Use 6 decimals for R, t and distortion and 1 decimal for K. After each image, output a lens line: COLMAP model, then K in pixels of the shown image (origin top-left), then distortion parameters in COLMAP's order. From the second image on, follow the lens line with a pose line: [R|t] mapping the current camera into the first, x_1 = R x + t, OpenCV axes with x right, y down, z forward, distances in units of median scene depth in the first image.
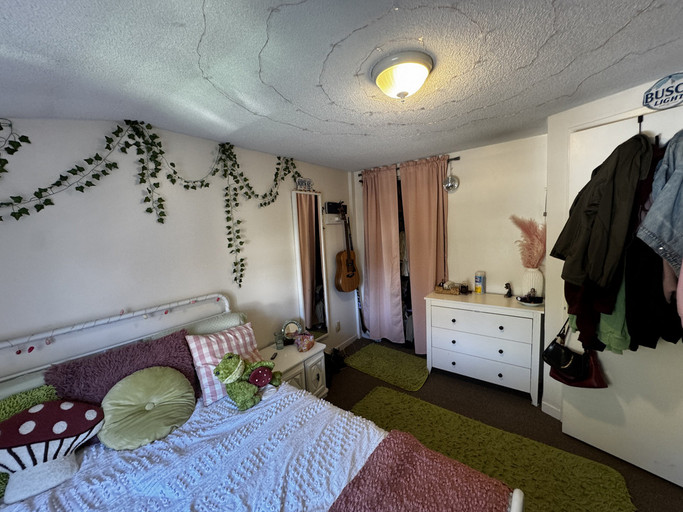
lens RADIAL K [[273.8, 0, 336.2], [0, 273.8, 259.2], [0, 0, 1]] dist [-0.002619, 0.000561]
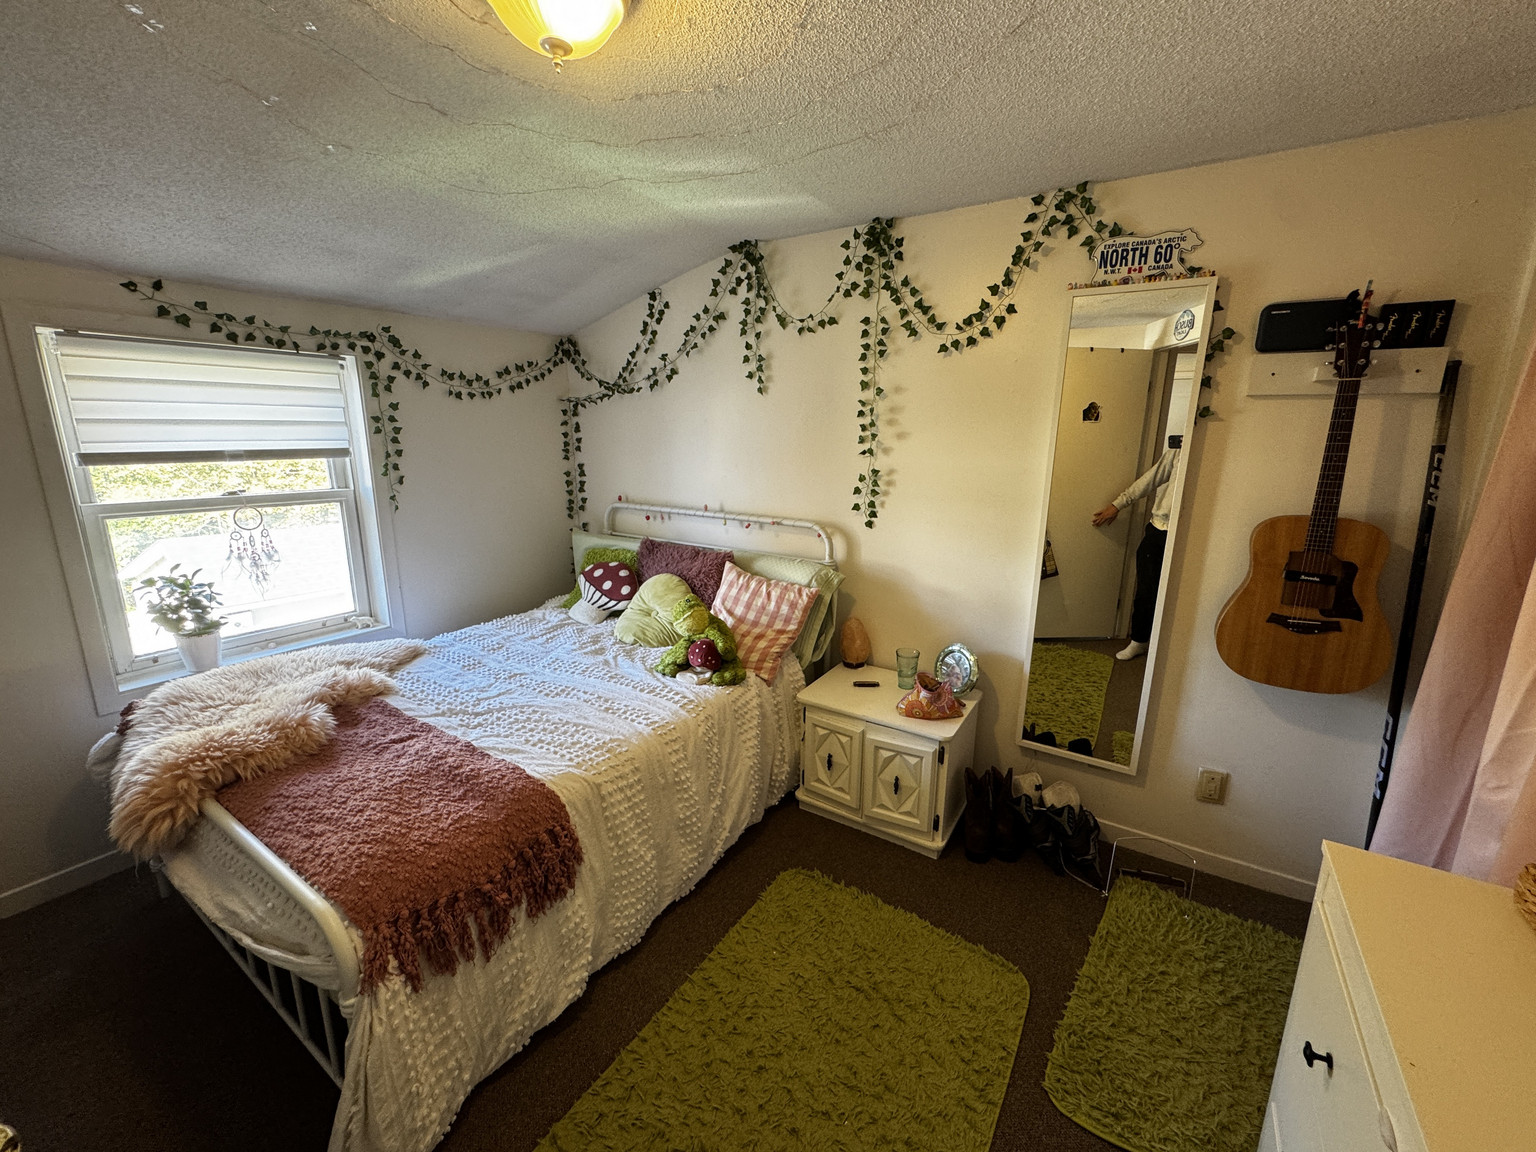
lens RADIAL K [[615.7, 0, 766.7], [0, 615.7, 575.3], [0, 0, 1]] dist [-0.002619, 0.000561]
pose [[0.078612, 0.286599, -0.954820, 0.814697], [-0.122302, 0.953321, 0.276080, -0.111268], [0.989375, 0.095073, 0.109994, 0.781274]]
